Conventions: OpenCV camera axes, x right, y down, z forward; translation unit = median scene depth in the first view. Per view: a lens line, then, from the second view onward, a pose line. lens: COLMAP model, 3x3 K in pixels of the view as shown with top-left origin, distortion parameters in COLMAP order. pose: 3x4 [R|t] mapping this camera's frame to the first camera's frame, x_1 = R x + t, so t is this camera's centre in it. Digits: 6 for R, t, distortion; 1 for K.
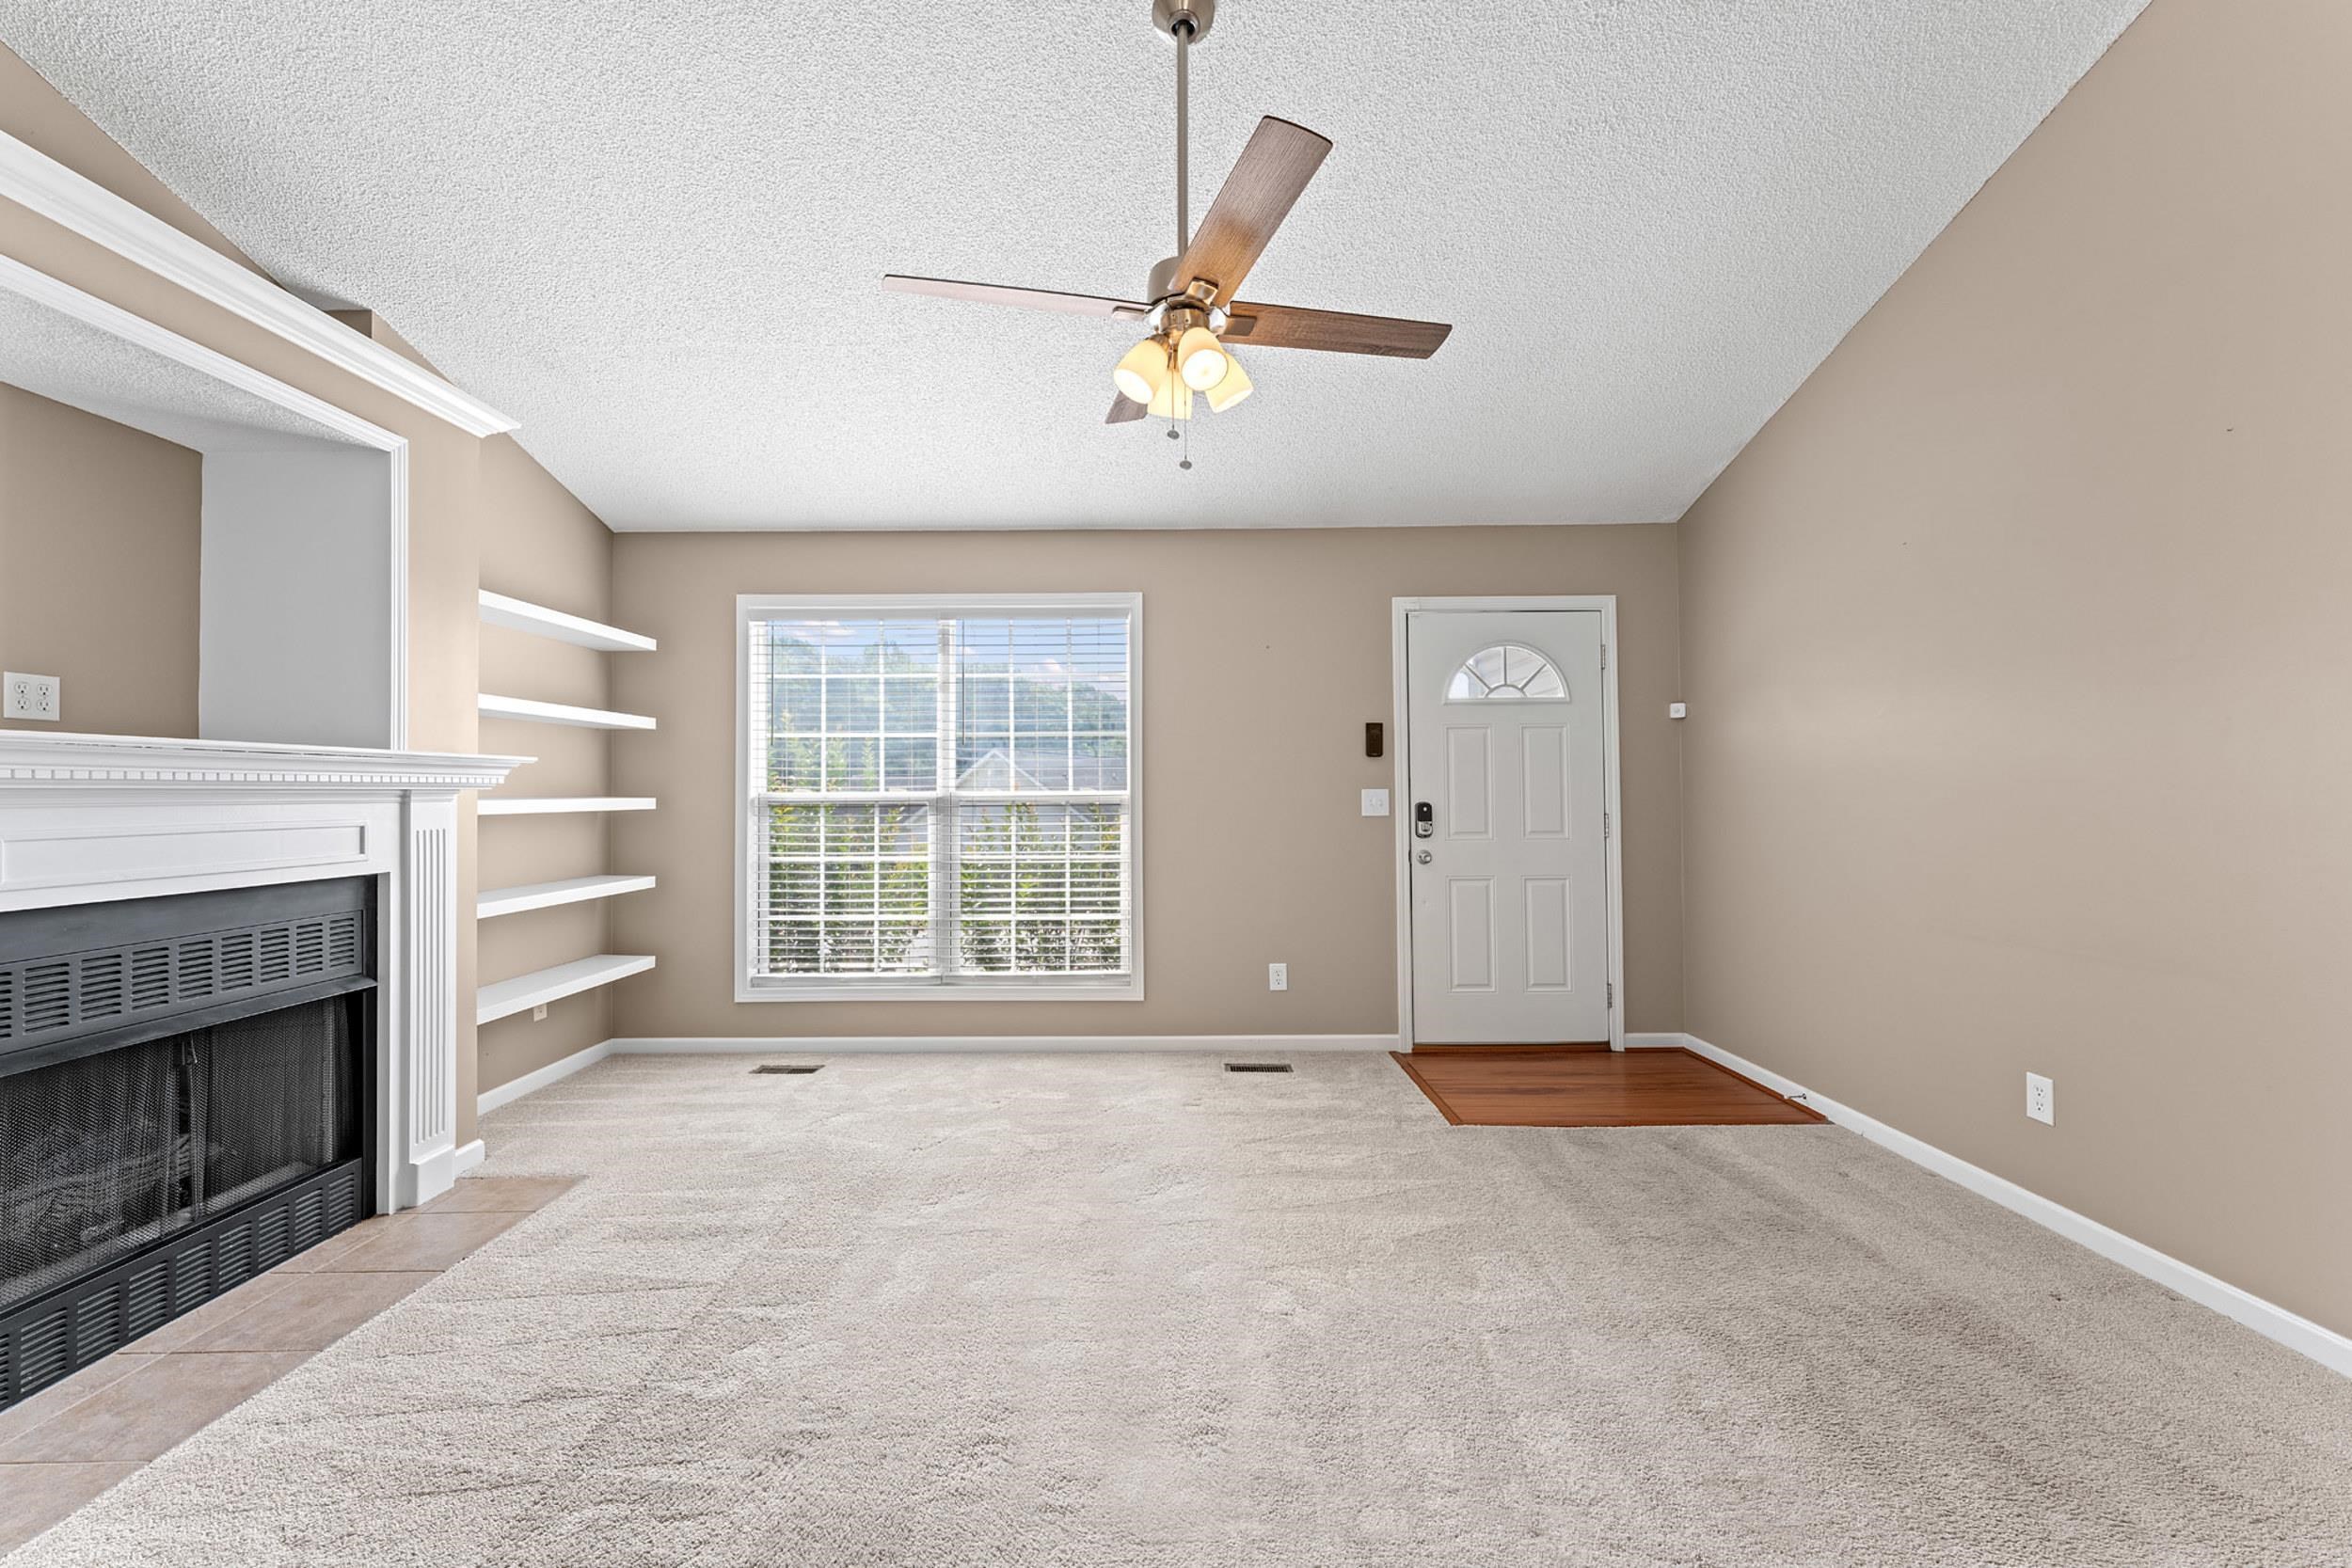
lens RADIAL K [[947.3, 0, 1175.5], [0, 947.3, 776.7], [0, 0, 1]] dist [0.000353, -0.000136]
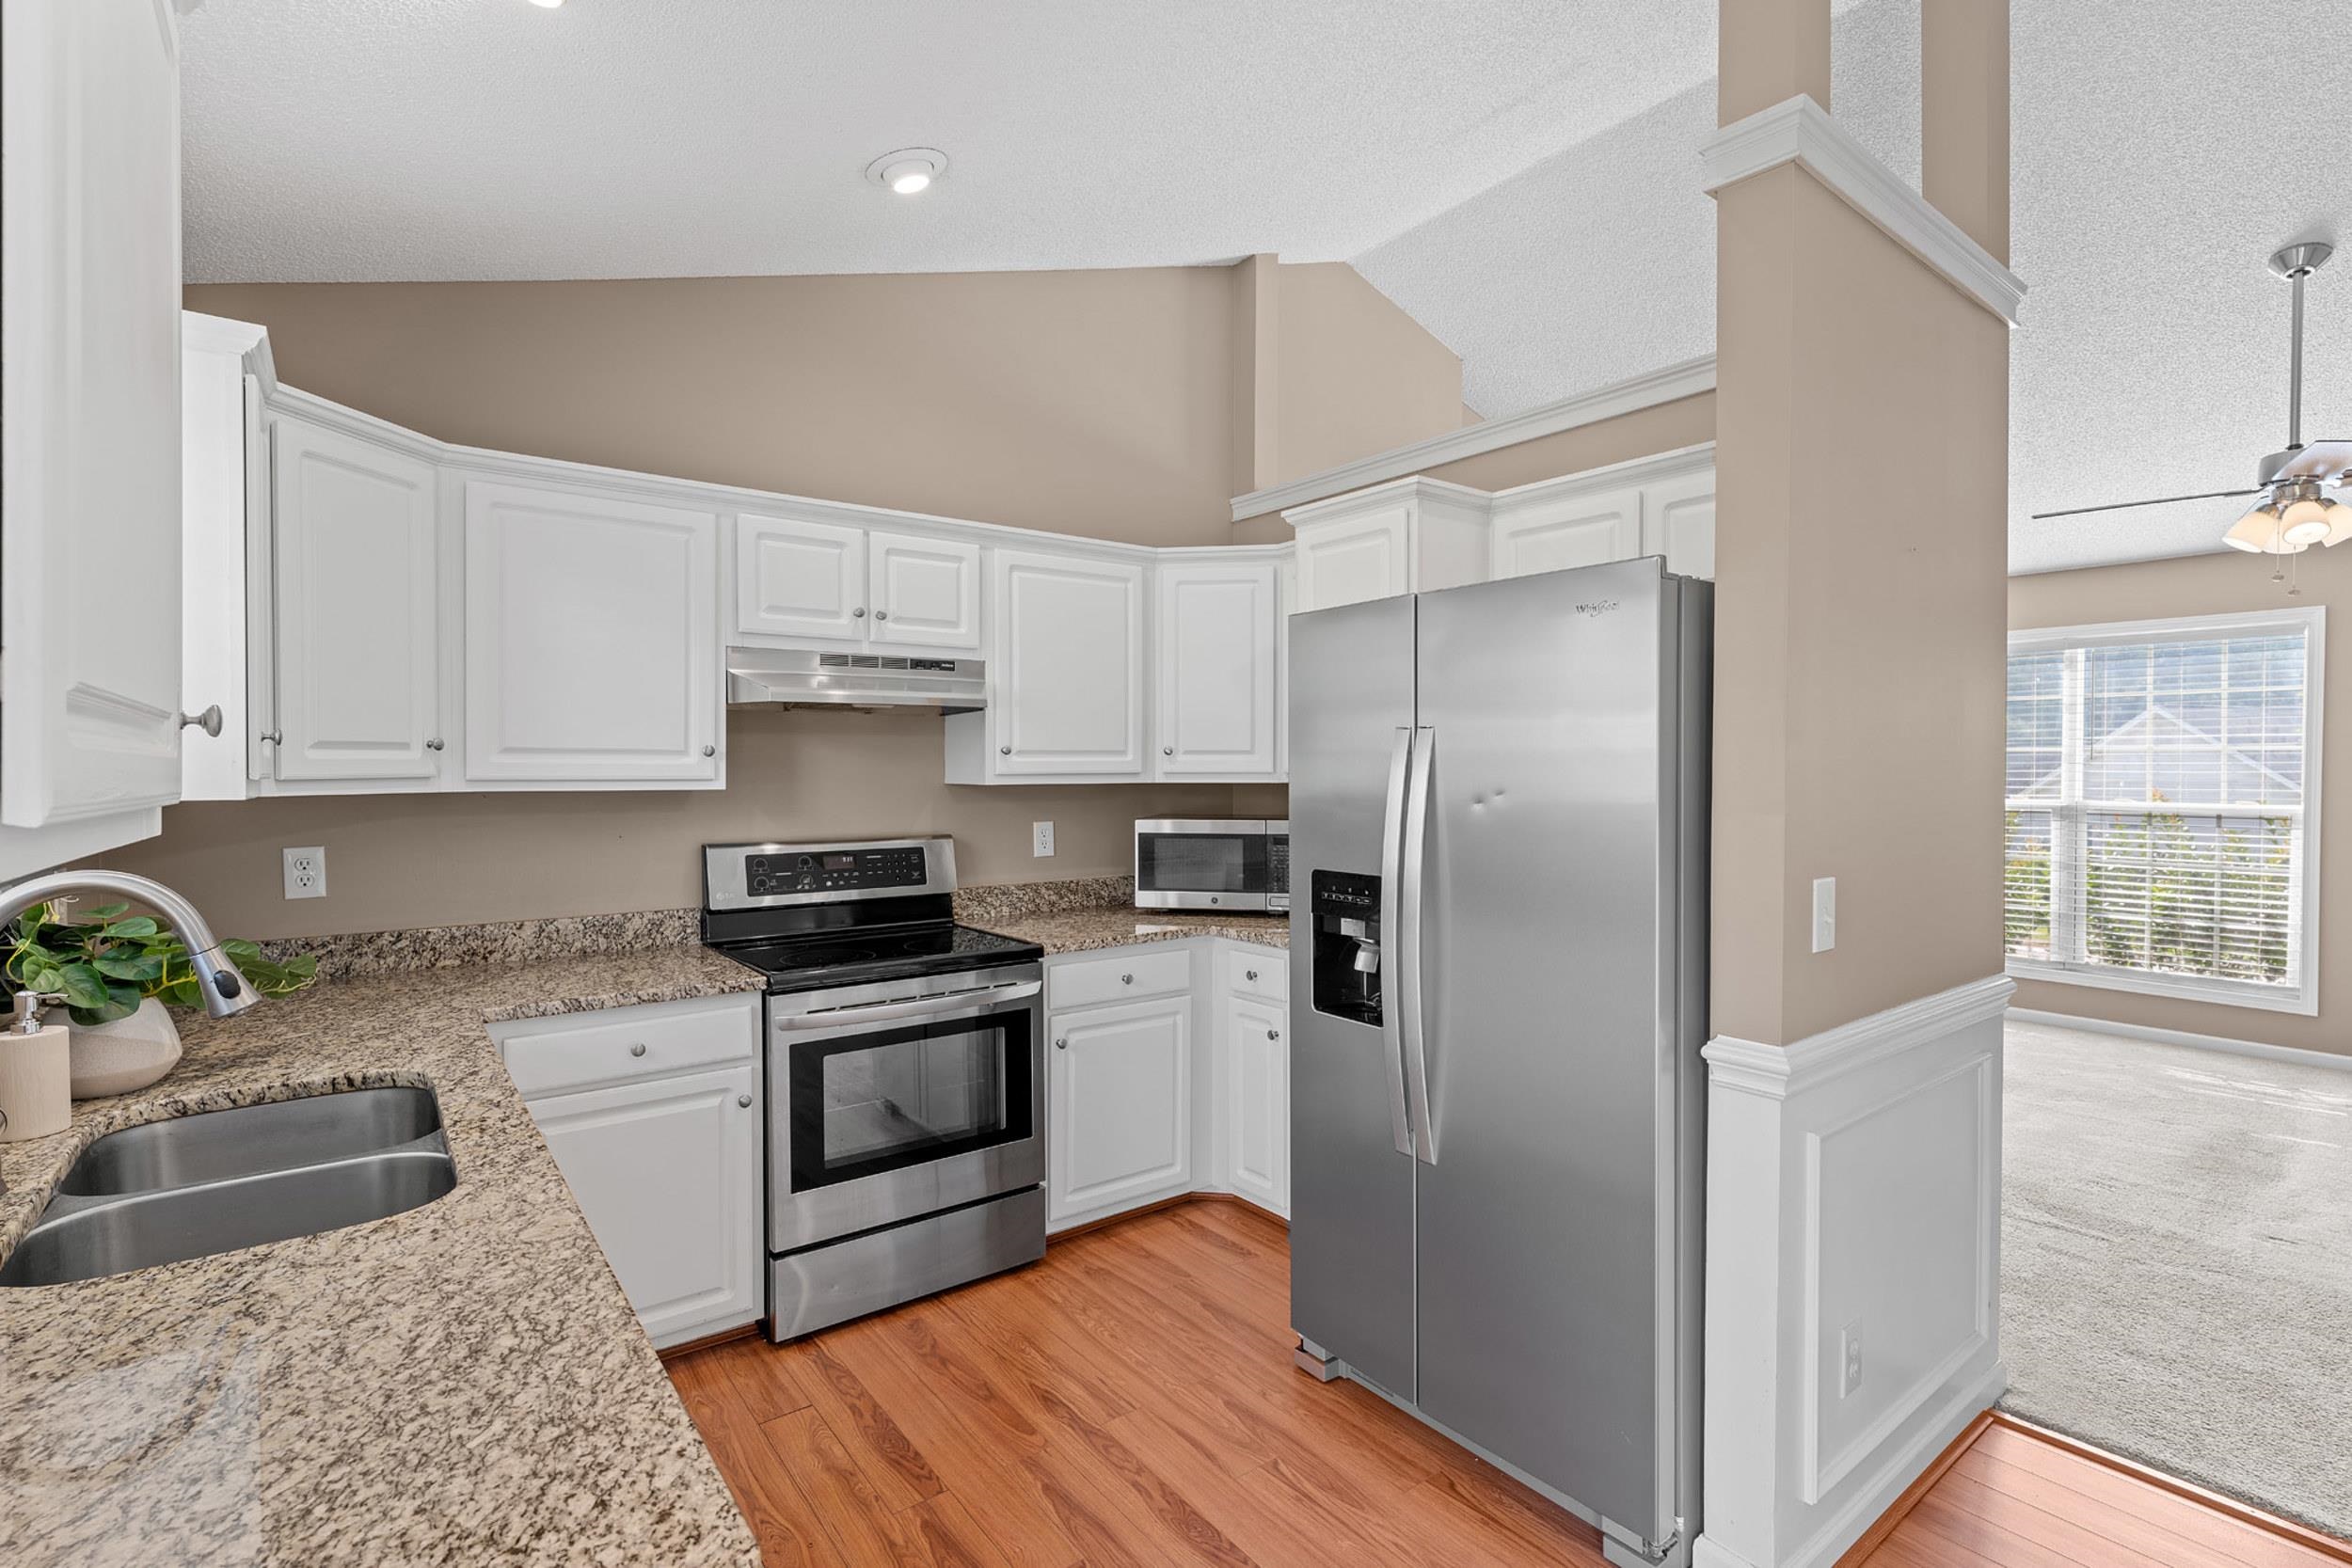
lens RADIAL K [[1086.7, 0, 1176.0], [0, 1086.7, 784.0], [0, 0, 1]] dist [0.001823, -0.000372]
pose [[0.602763, 0.019159, -0.797690, 0.152234], [0.011935, 0.999383, 0.033021, -0.061457], [0.797831, -0.029424, 0.602163, -0.649467]]
